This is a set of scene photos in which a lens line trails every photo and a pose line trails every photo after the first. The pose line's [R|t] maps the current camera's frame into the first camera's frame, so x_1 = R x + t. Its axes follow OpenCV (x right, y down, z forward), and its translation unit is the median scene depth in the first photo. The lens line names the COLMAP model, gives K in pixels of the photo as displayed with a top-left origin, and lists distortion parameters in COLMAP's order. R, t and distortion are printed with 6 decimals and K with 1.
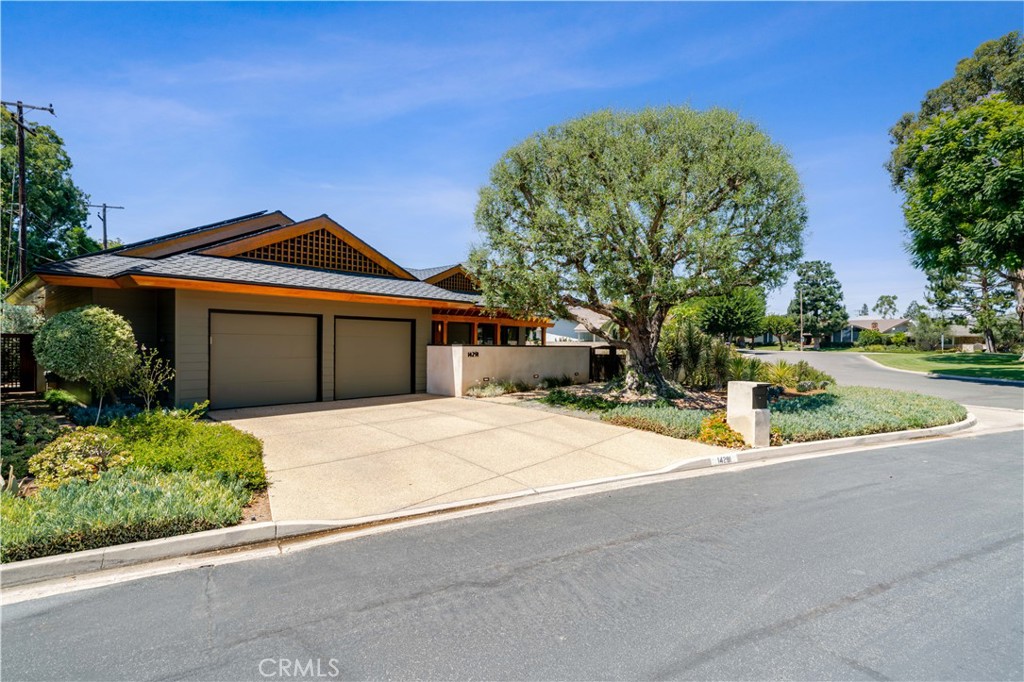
lens RADIAL K [[495.9, 0, 513.0], [0, 495.9, 344.8], [0, 0, 1]] dist [0.007772, -0.000121]
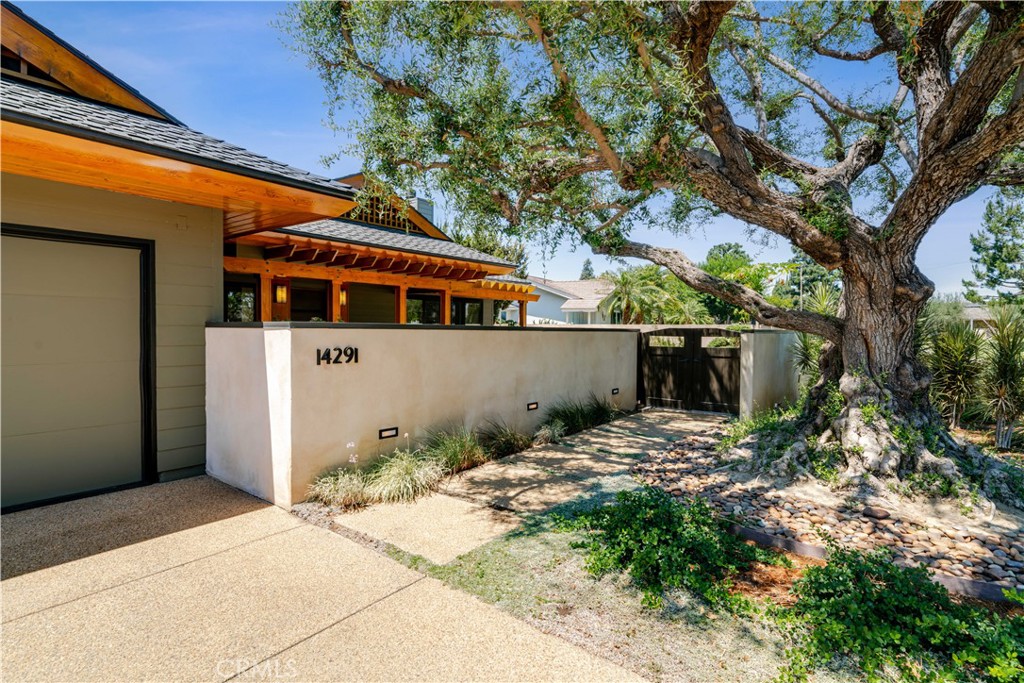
lens RADIAL K [[495.9, 0, 506.0], [0, 495.9, 338.0], [0, 0, 1]] dist [0.007772, -0.000121]
pose [[0.997871, -0.003680, 0.065118, 0.000260], [0.002804, 0.999904, 0.013537, 0.004445], [-0.065162, -0.013326, 0.997786, 0.620797]]
